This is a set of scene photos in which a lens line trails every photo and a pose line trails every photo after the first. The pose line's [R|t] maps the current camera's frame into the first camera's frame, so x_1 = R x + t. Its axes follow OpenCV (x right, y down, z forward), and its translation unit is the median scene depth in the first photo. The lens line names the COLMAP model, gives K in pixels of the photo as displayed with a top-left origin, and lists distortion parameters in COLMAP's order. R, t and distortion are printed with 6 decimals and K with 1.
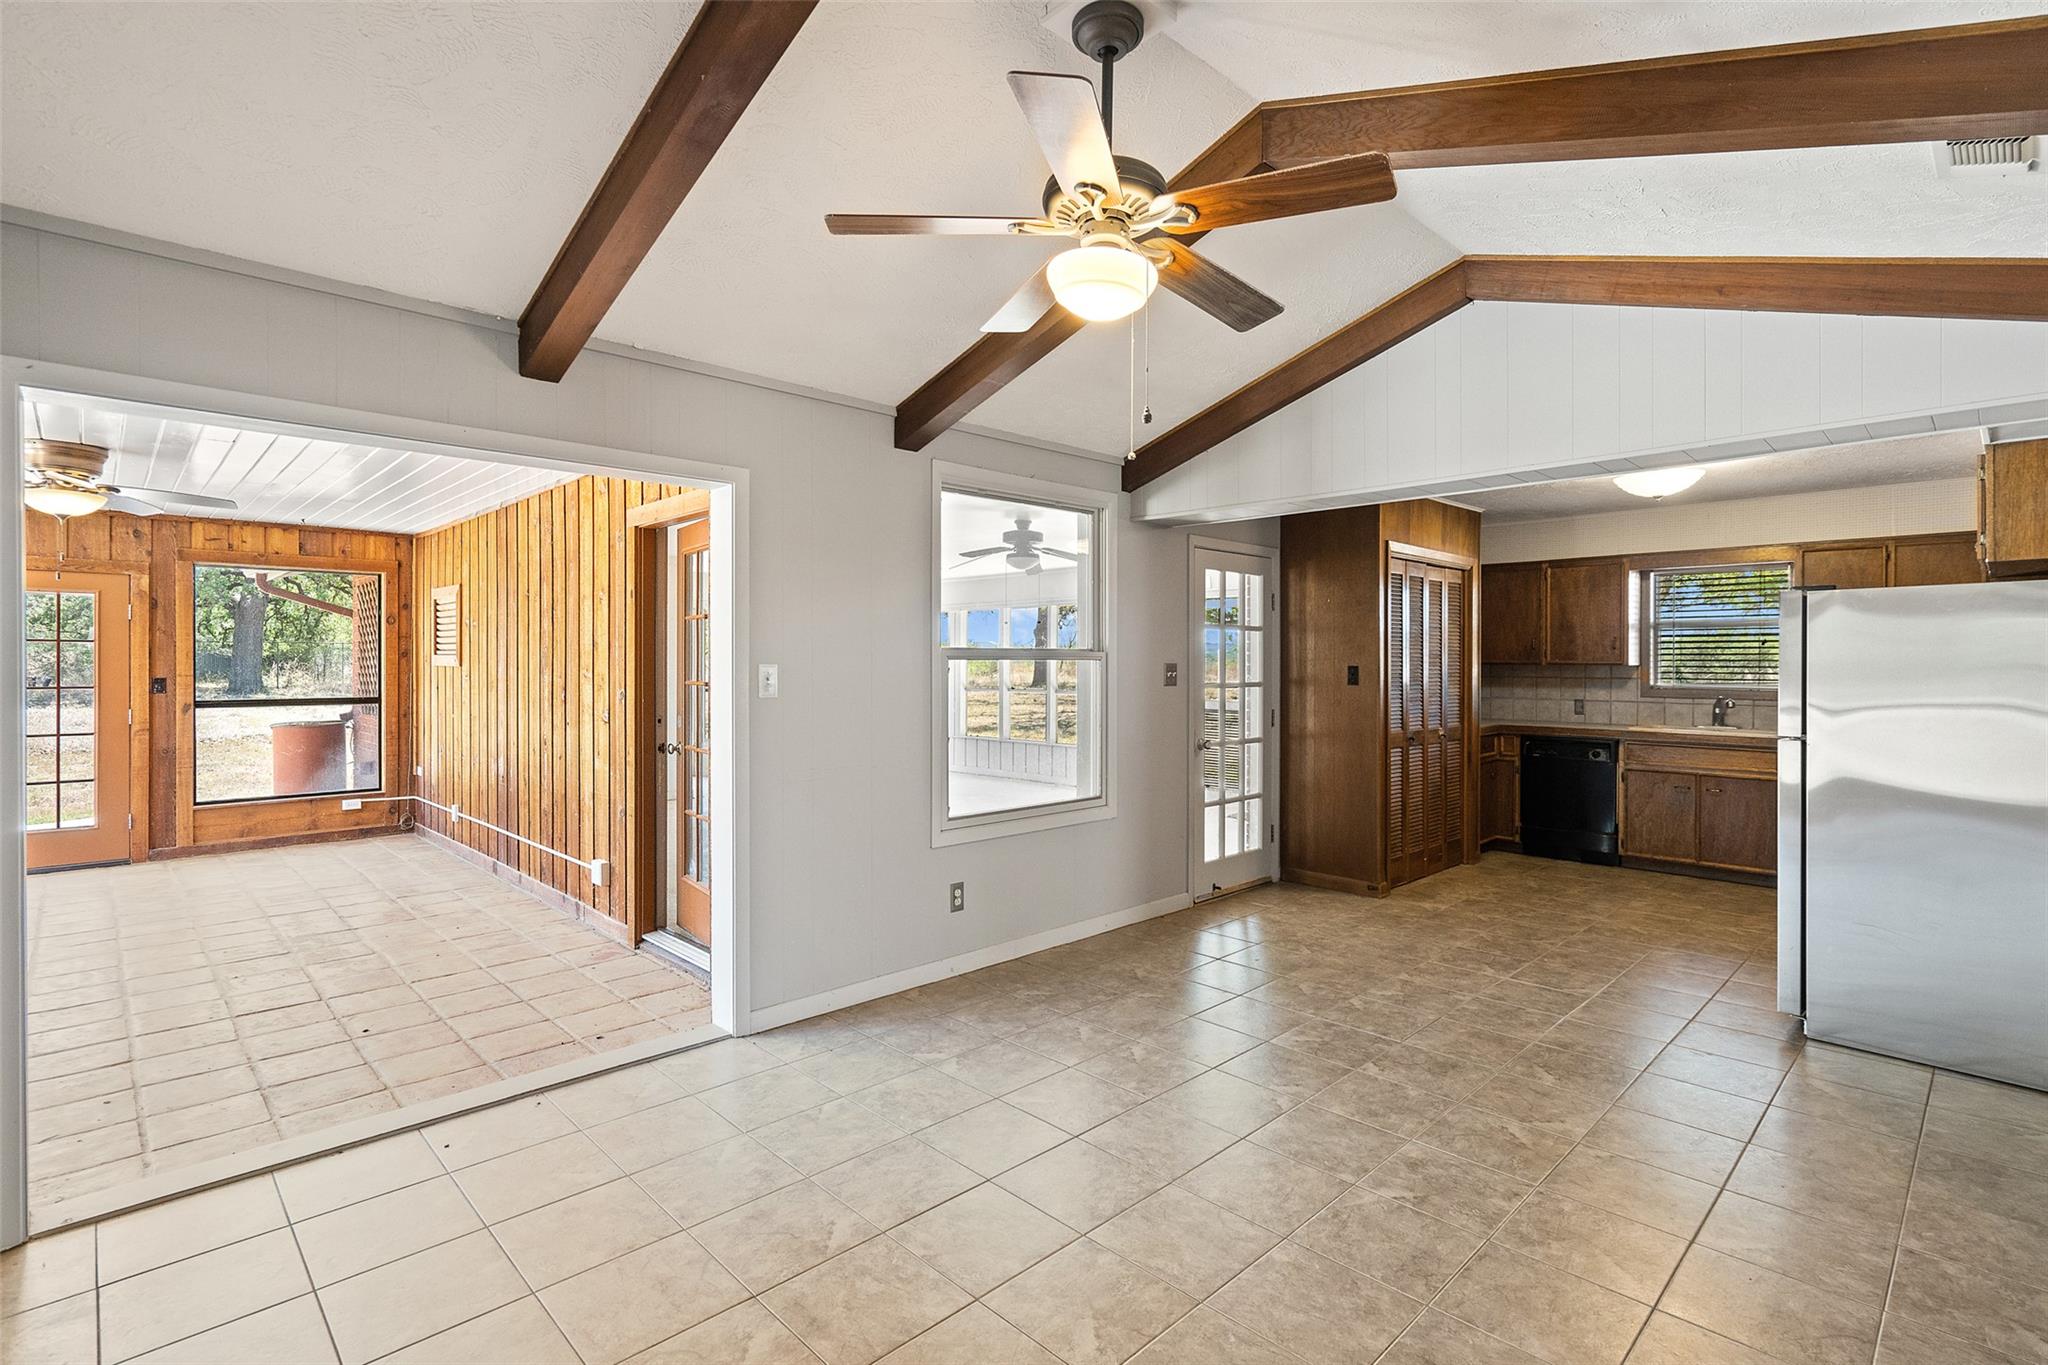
lens RADIAL K [[968.7, 0, 1028.1], [0, 968.7, 672.2], [0, 0, 1]] dist [0.001669, 0.000822]
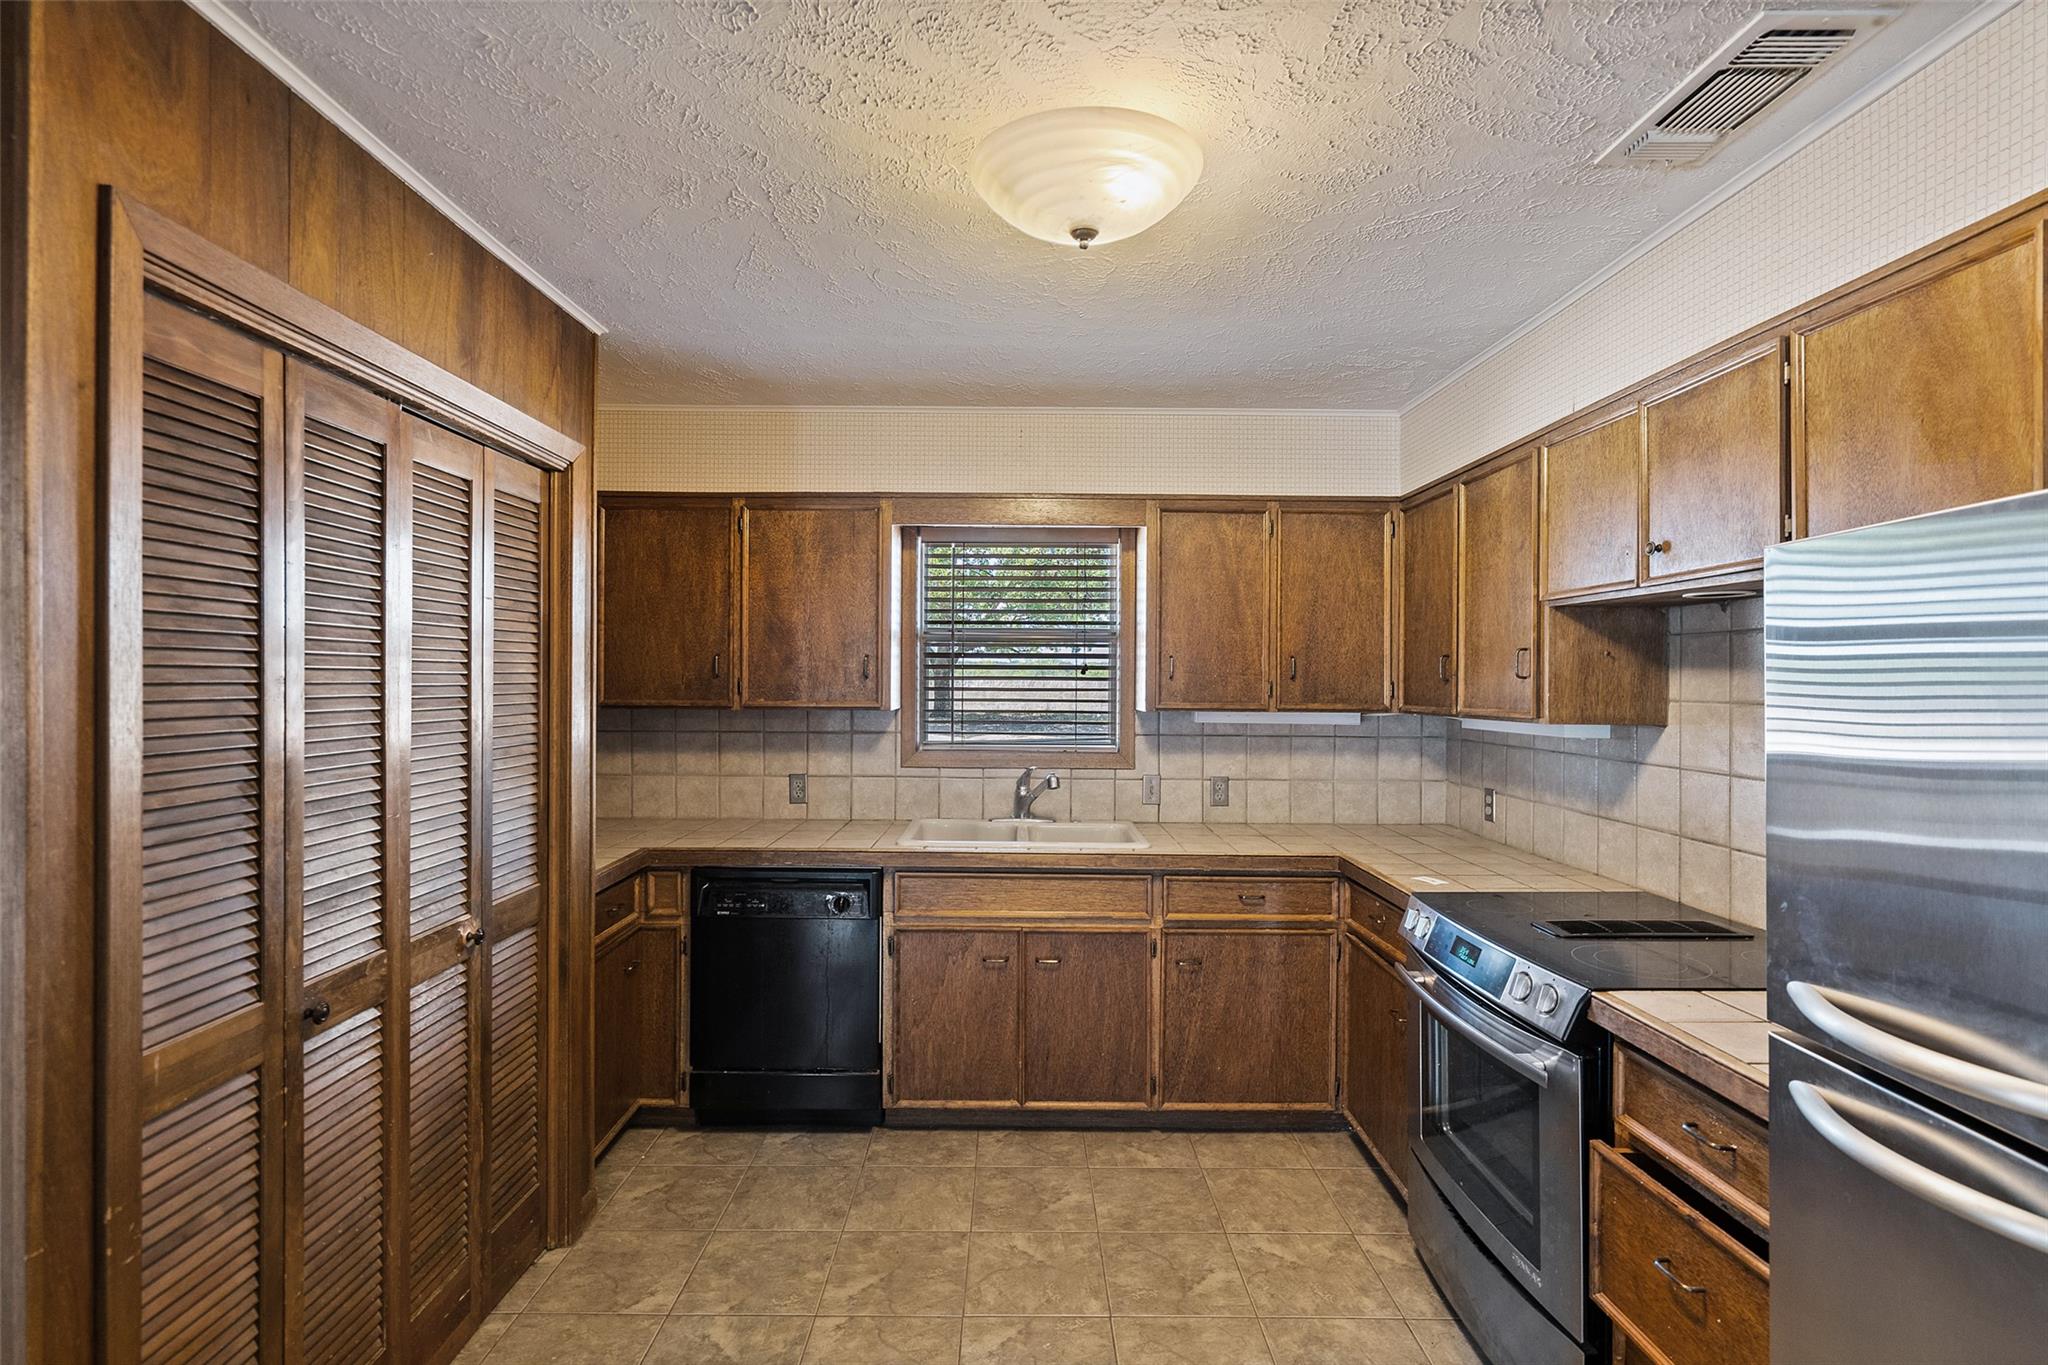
lens RADIAL K [[947.3, 0, 1020.8], [0, 947.3, 679.9], [0, 0, 1]] dist [-0.000548, 0.000436]
pose [[0.689983, 0.001983, 0.723823, 0.304006], [0.001985, 0.999987, -0.004632, -0.020787], [-0.723823, 0.004633, 0.689971, 0.602209]]
